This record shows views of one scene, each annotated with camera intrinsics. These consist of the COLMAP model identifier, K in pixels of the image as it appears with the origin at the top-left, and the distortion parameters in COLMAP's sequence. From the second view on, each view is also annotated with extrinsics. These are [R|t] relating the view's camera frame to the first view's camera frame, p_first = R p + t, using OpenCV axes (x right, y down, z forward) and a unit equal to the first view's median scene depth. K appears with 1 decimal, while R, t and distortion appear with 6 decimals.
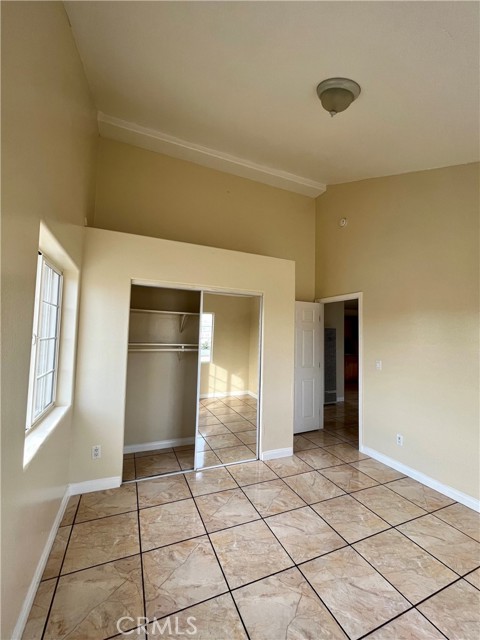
lens RADIAL K [[259.3, 0, 240.1], [0, 259.3, 318.7], [0, 0, 1]] dist [-0.003497, 0.000025]
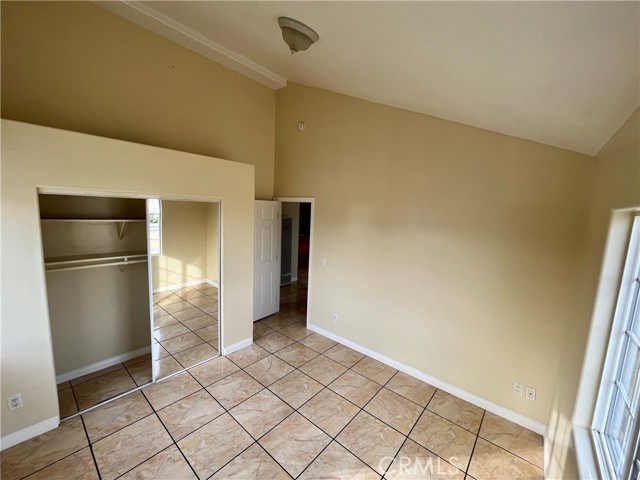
lens RADIAL K [[259.3, 0, 318.7], [0, 259.3, 239.9], [0, 0, 1]] dist [-0.003497, 0.000025]
pose [[0.899813, -0.040846, 0.434360, -0.012443], [-0.046658, 0.980888, 0.188897, -0.164306], [-0.433774, -0.190238, 0.880710, -0.045536]]
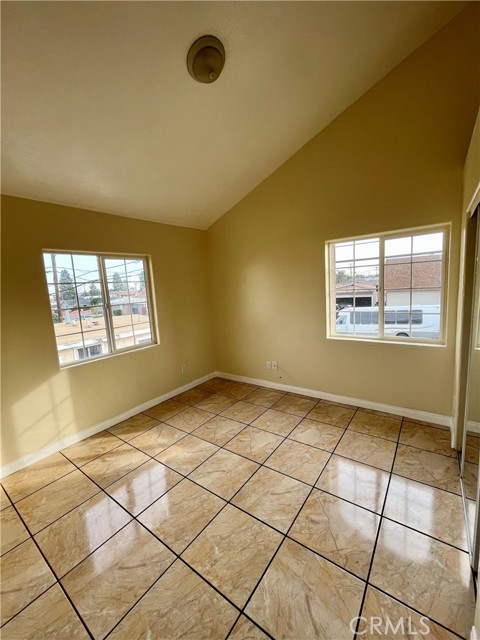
lens RADIAL K [[259.3, 0, 241.9], [0, 259.3, 318.6], [0, 0, 1]] dist [-0.003497, 0.000025]
pose [[-0.863486, 0.086521, -0.496897, 0.518168], [0.065328, 0.996064, 0.059913, 0.065721], [0.500124, 0.019273, -0.865739, 1.197140]]
